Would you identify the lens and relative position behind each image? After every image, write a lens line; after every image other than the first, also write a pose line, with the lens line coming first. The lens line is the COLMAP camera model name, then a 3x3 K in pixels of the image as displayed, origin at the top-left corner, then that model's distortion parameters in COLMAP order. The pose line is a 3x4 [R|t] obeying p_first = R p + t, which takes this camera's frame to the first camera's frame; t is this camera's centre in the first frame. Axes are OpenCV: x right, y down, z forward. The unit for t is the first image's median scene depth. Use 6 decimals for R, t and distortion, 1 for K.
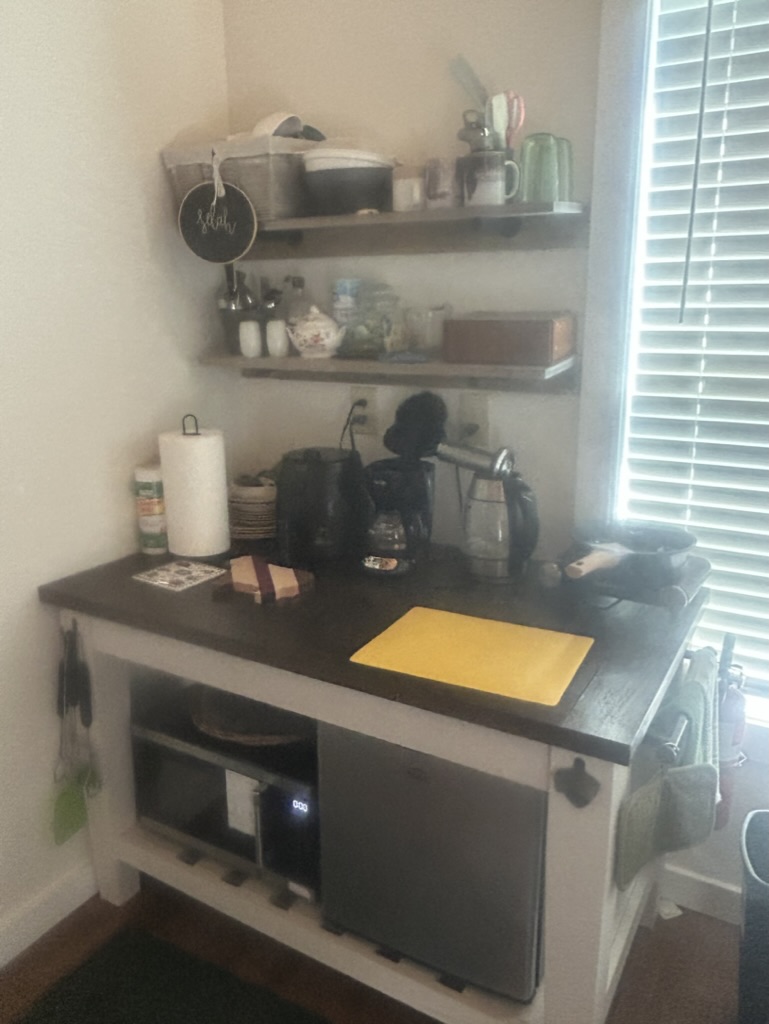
lens RADIAL K [[784.2, 0, 384.5], [0, 784.2, 512.0], [0, 0, 1]] dist [0.004225, 0.002034]
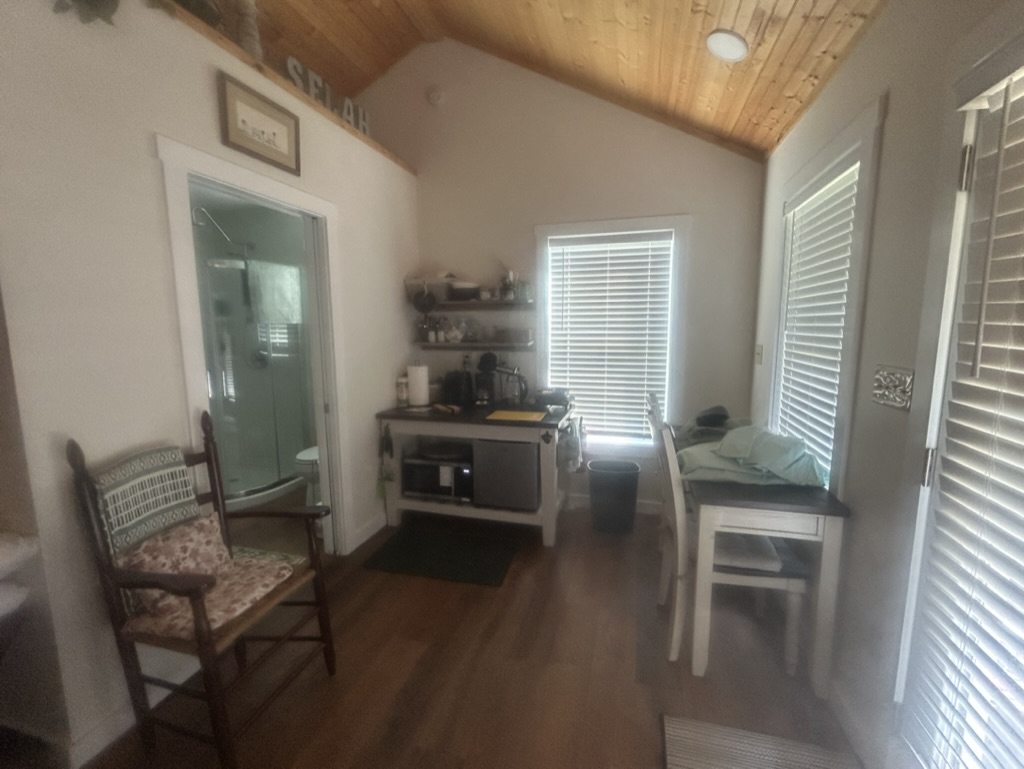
lens RADIAL K [[456.3, 0, 512.0], [0, 456.3, 384.5], [0, 0, 1]] dist [-0.001653, -0.000195]
pose [[0.969772, -0.031110, 0.242021, -0.337627], [0.060593, 0.991475, -0.115348, 0.215549], [-0.236369, 0.126526, 0.963390, -0.876684]]
